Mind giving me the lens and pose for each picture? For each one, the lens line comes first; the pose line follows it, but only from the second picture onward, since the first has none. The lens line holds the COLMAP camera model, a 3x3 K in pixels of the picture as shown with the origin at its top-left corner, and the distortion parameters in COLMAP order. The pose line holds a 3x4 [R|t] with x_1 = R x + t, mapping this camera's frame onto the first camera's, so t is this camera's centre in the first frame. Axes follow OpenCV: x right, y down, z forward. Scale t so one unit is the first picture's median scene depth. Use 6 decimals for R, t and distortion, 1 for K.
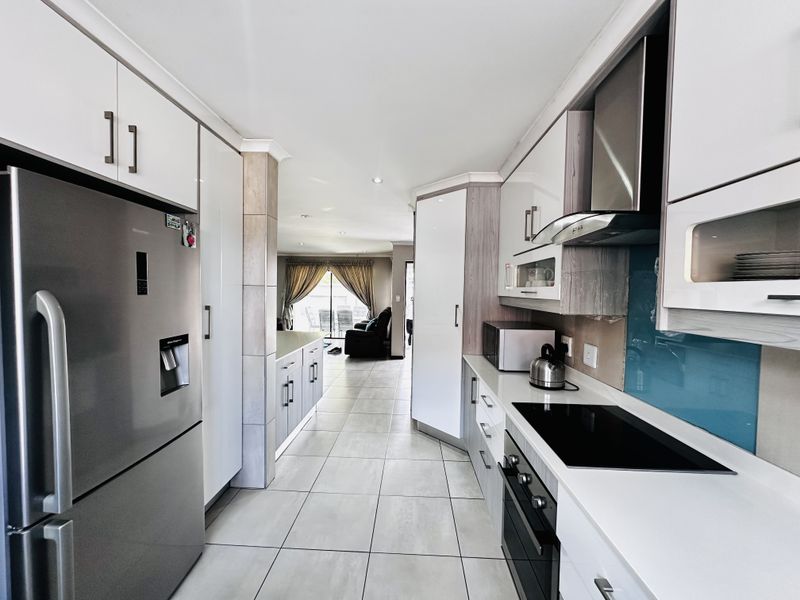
lens RADIAL K [[321.1, 0, 399.7], [0, 321.1, 299.9], [0, 0, 1]] dist [-0.003930, 0.000393]
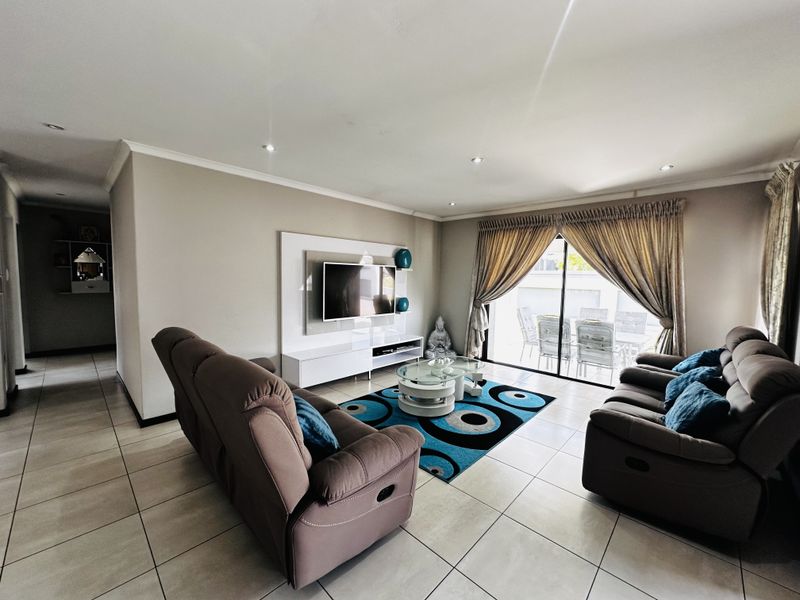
lens RADIAL K [[321.1, 0, 399.7], [0, 321.1, 299.9], [0, 0, 1]] dist [-0.003930, 0.000393]
pose [[0.748856, 0.049318, -0.660895, -0.080188], [-0.030141, 0.998730, 0.040375, -0.009587], [0.662047, -0.010315, 0.749391, 0.488851]]
